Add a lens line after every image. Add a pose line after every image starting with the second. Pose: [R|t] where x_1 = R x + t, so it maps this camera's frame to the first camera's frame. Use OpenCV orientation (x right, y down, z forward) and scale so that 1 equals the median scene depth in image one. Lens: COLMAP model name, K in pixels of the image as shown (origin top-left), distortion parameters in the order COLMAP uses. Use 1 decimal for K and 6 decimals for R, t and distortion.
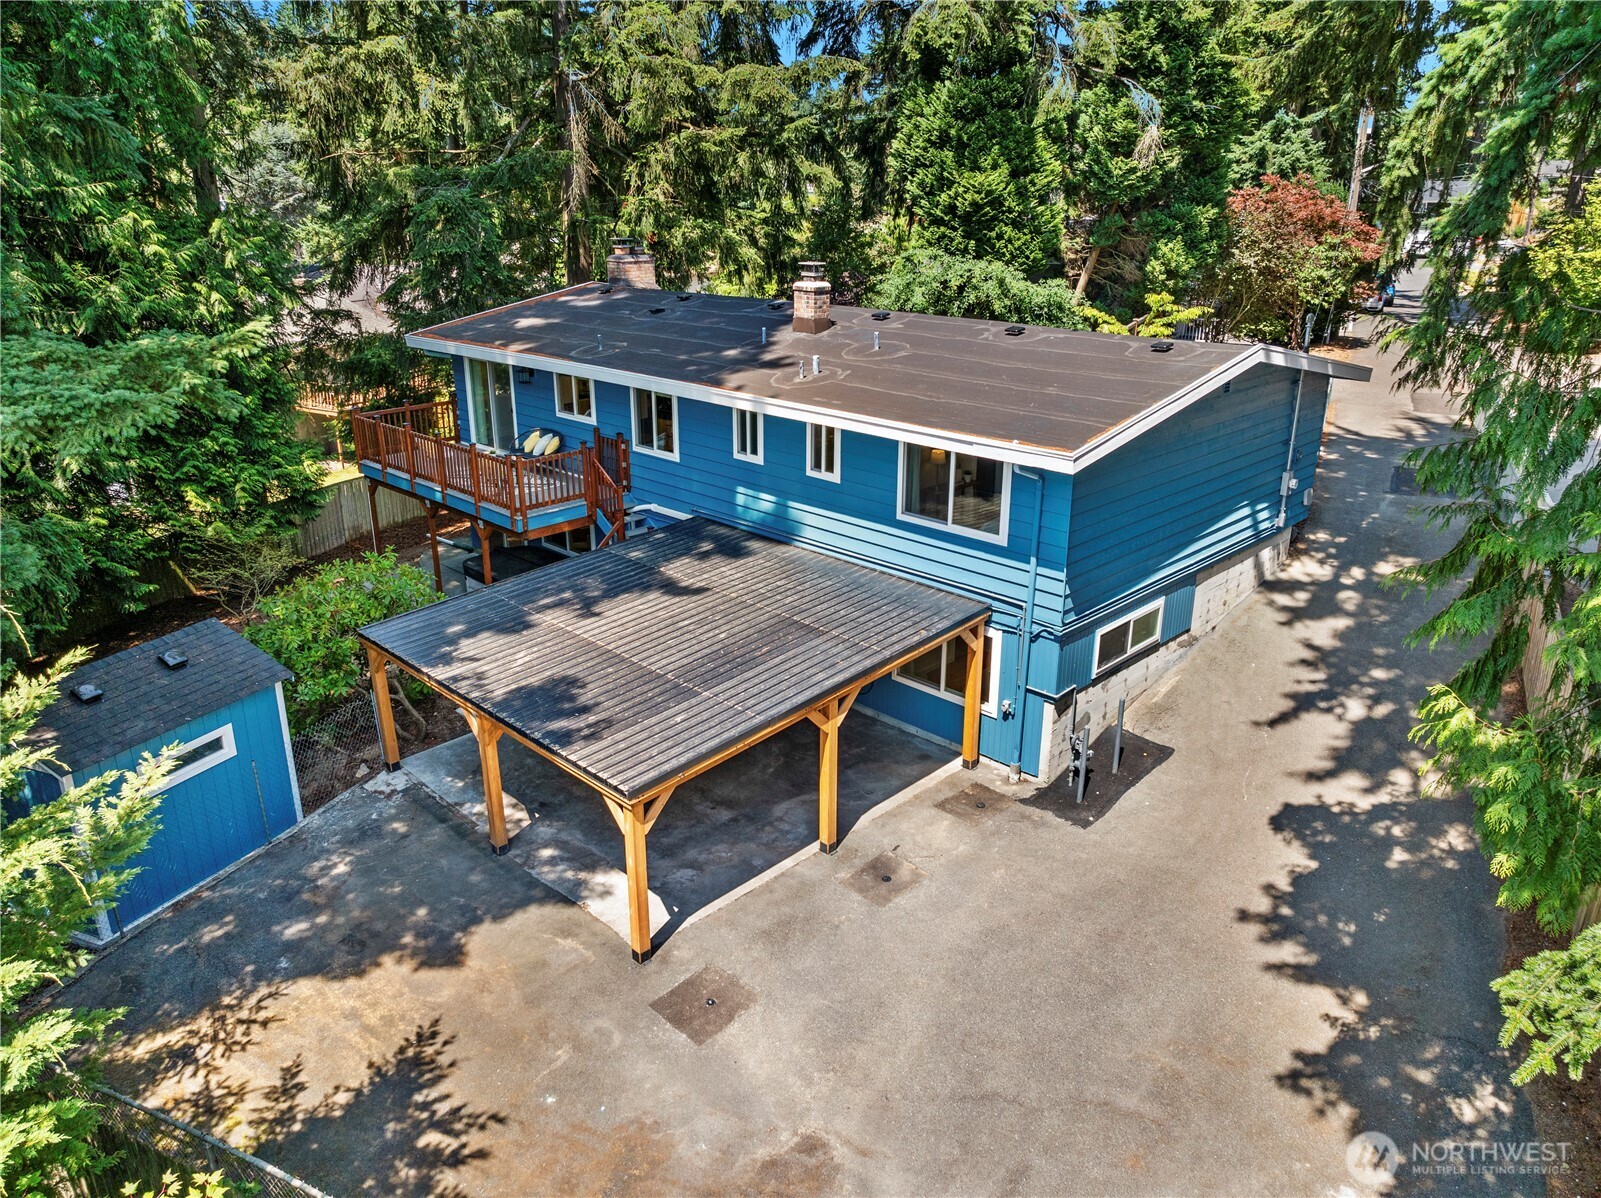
lens RADIAL K [[1114.6, 0, 800.5], [0, 1114.6, 599.0], [0, 0, 1]] dist [-0.006335, -0.003331]
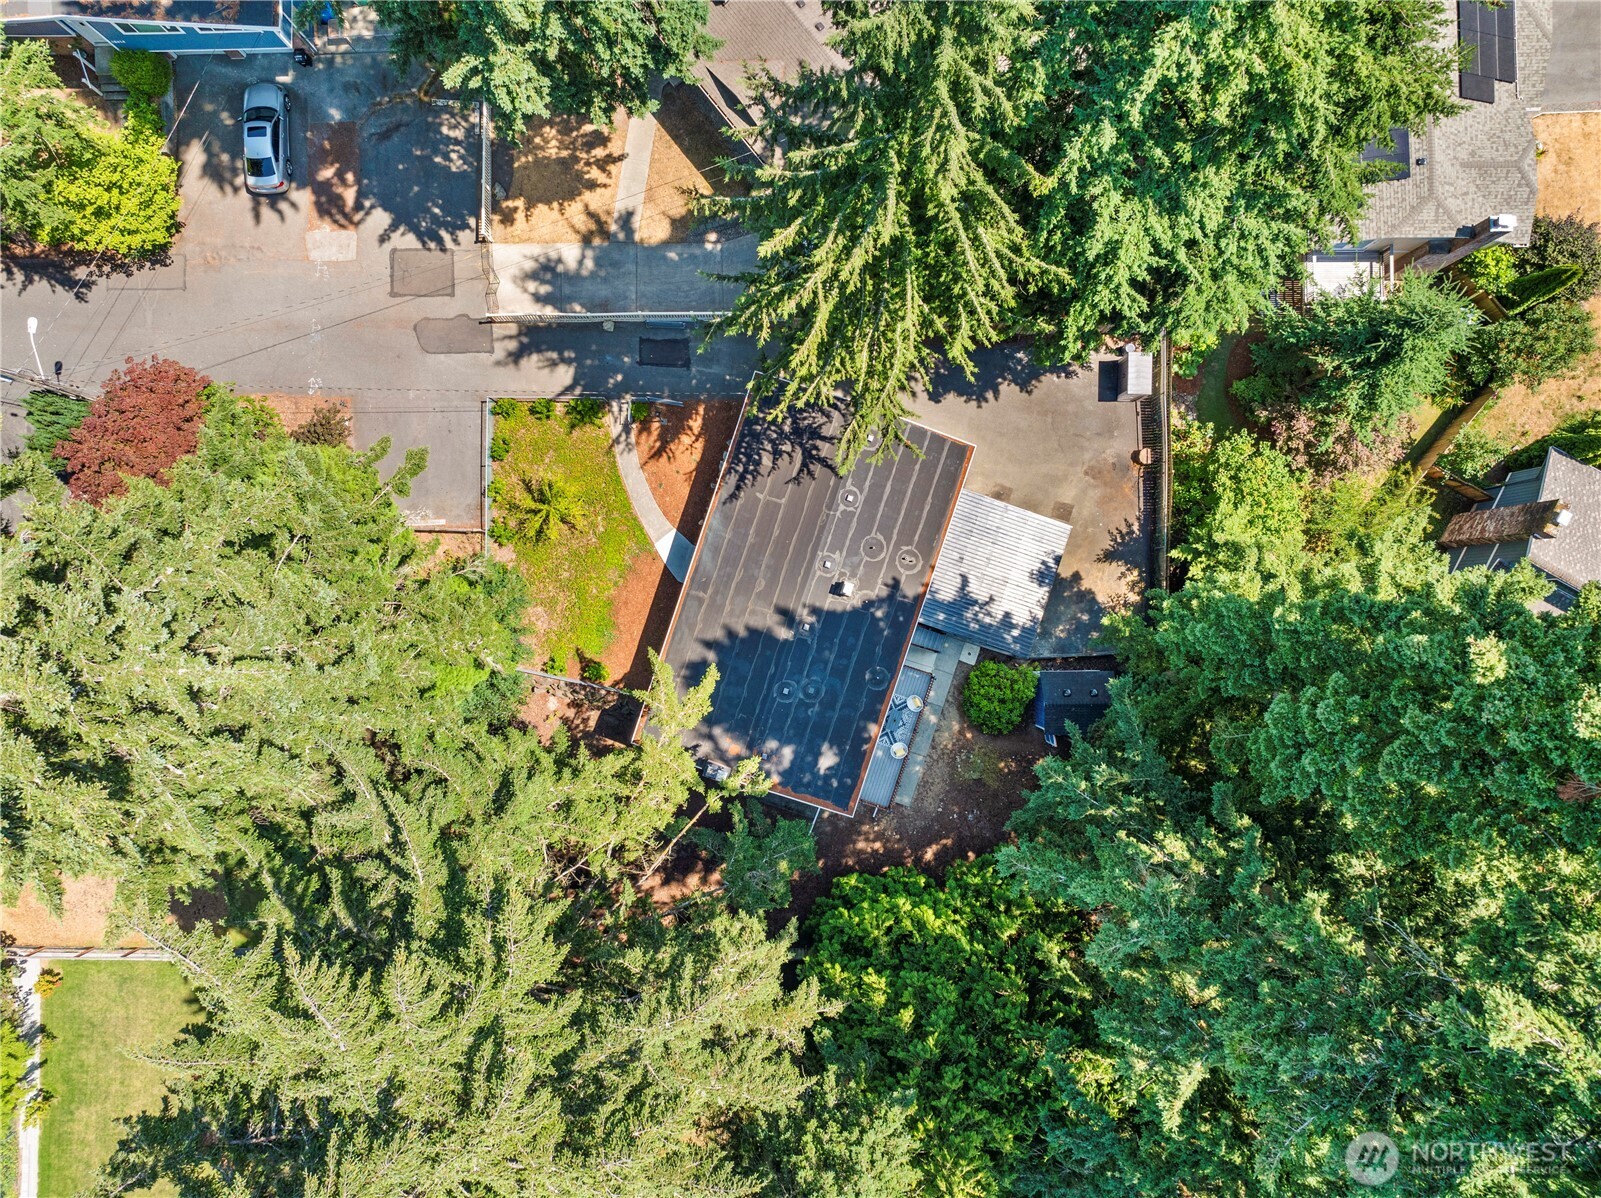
lens RADIAL K [[1114.6, 0, 800.5], [0, 1114.6, 599.0], [0, 0, 1]] dist [-0.006335, -0.003331]
pose [[-0.444579, -0.895734, 0.003208, 0.049803], [0.306564, -0.148790, 0.940149, -3.750836], [-0.841646, 0.418954, 0.340749, 0.457268]]
